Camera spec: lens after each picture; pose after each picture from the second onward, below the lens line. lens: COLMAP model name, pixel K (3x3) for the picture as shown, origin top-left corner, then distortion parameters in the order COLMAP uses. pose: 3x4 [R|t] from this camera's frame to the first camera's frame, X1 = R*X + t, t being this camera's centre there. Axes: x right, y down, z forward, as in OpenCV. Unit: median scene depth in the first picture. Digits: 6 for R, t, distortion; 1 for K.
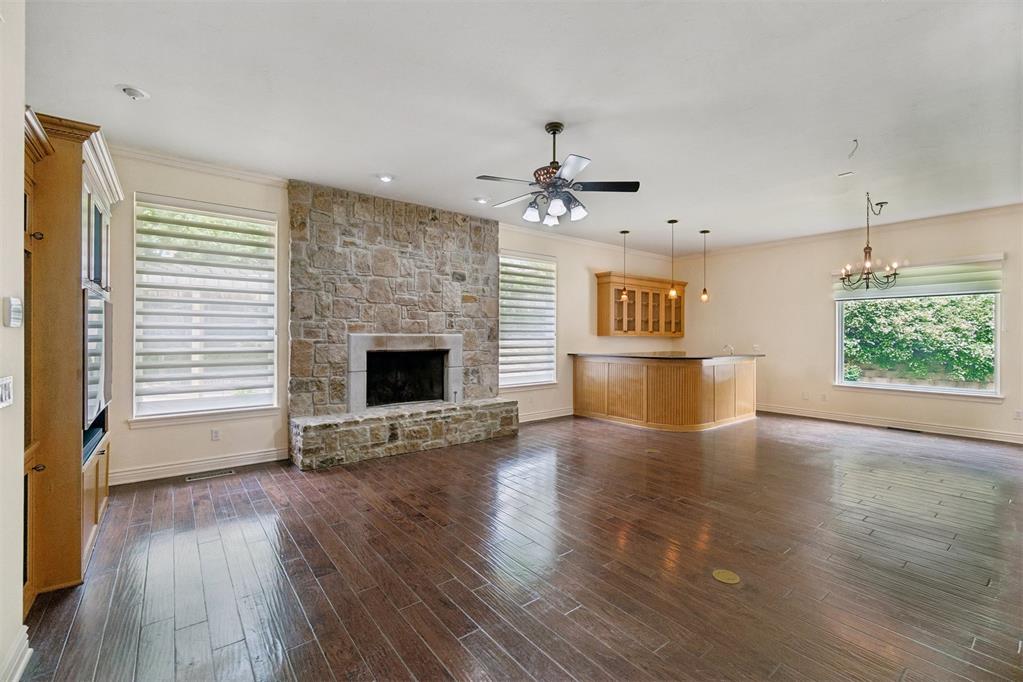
lens RADIAL K [[439.4, 0, 512.5], [0, 439.4, 337.7], [0, 0, 1]] dist [0.004023, 0.000125]
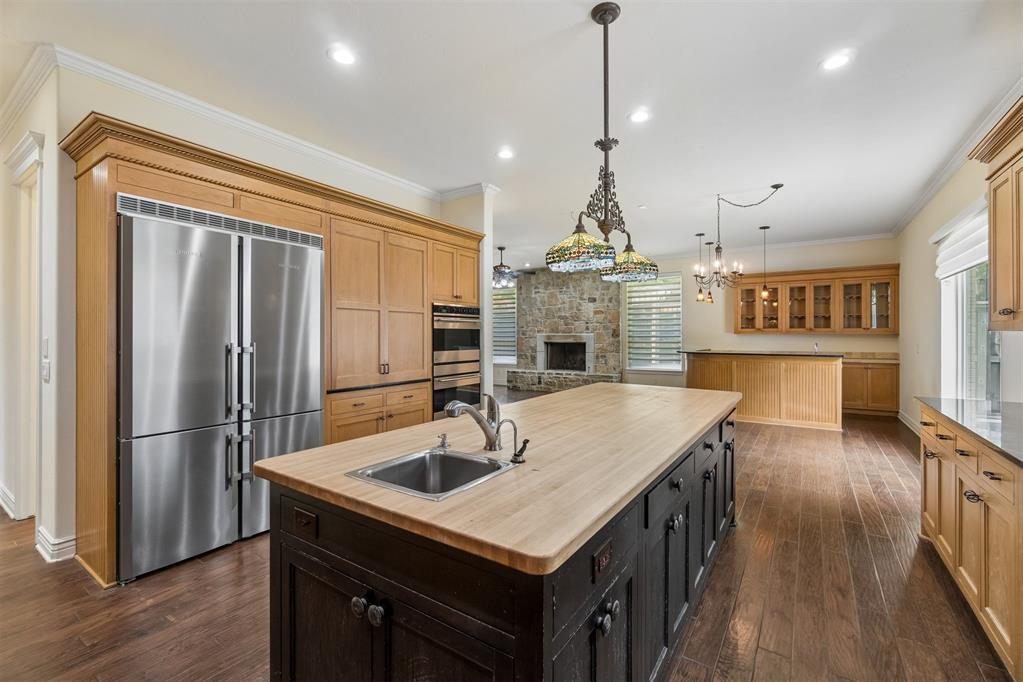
lens RADIAL K [[439.4, 0, 510.8], [0, 439.4, 338.9], [0, 0, 1]] dist [0.004023, 0.000125]
pose [[0.309933, 0.004120, -0.950749, 1.450656], [-0.001225, 0.999992, 0.003934, 0.006718], [0.950758, -0.000054, 0.309936, 0.178626]]
